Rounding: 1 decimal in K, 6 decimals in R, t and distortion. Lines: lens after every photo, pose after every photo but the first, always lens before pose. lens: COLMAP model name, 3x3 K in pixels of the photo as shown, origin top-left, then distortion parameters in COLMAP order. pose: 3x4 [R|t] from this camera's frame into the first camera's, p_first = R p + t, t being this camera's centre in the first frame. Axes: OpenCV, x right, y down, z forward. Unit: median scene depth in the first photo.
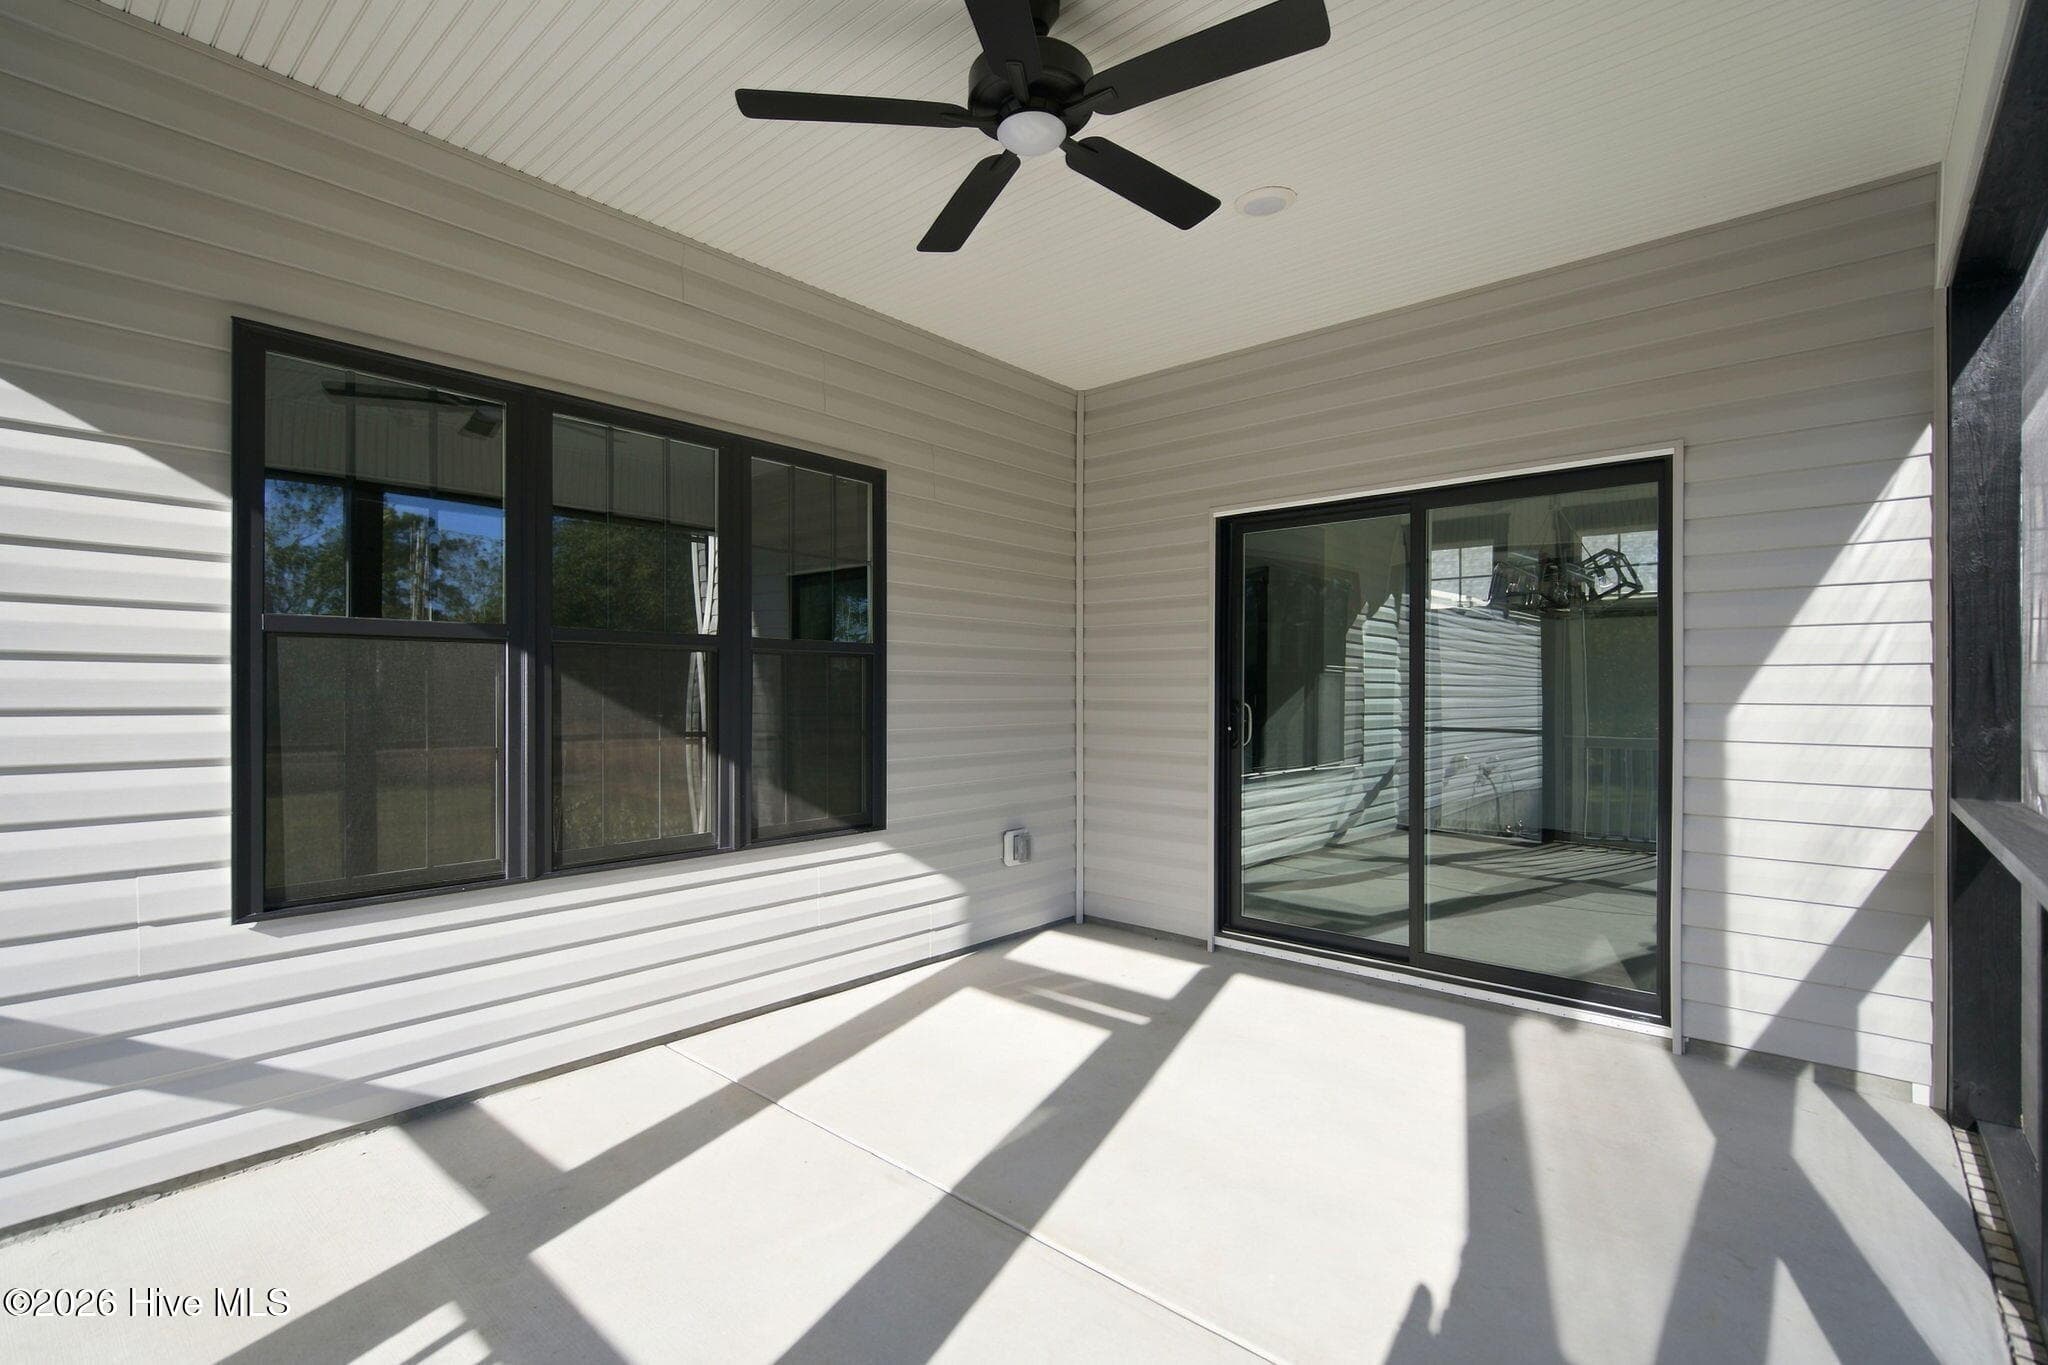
lens RADIAL K [[932.1, 0, 1018.9], [0, 932.1, 698.3], [0, 0, 1]] dist [0.003606, 0.000348]
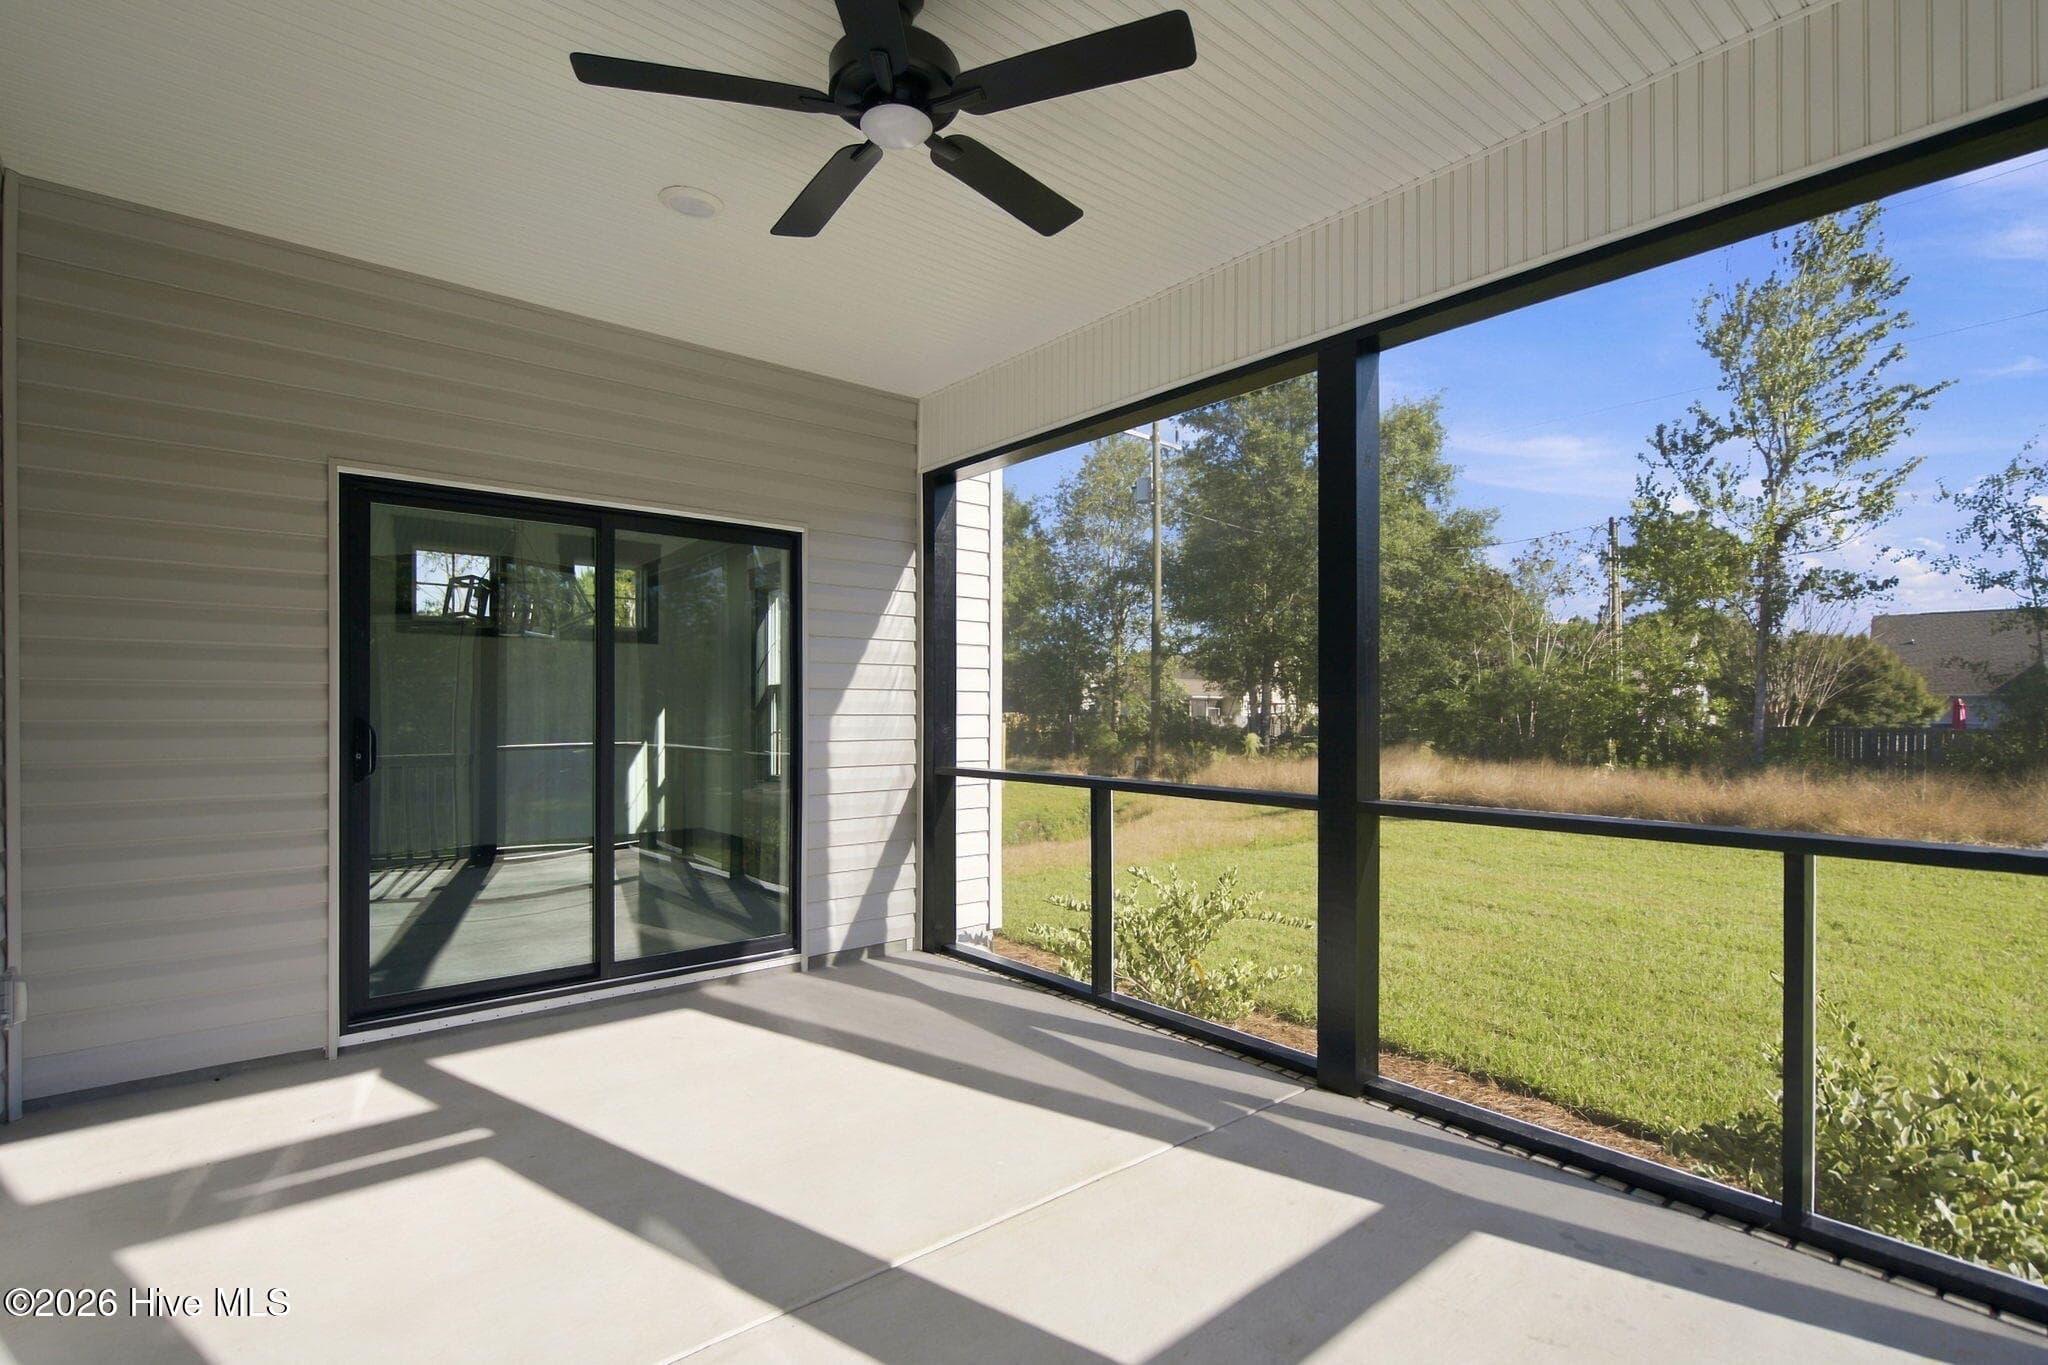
lens RADIAL K [[932.1, 0, 1018.9], [0, 932.1, 698.3], [0, 0, 1]] dist [0.003606, 0.000348]
pose [[0.150412, 0.016142, 0.988492, -0.589783], [0.010112, 0.999789, -0.017865, 0.009253], [-0.988572, 0.012683, 0.150217, 0.472383]]
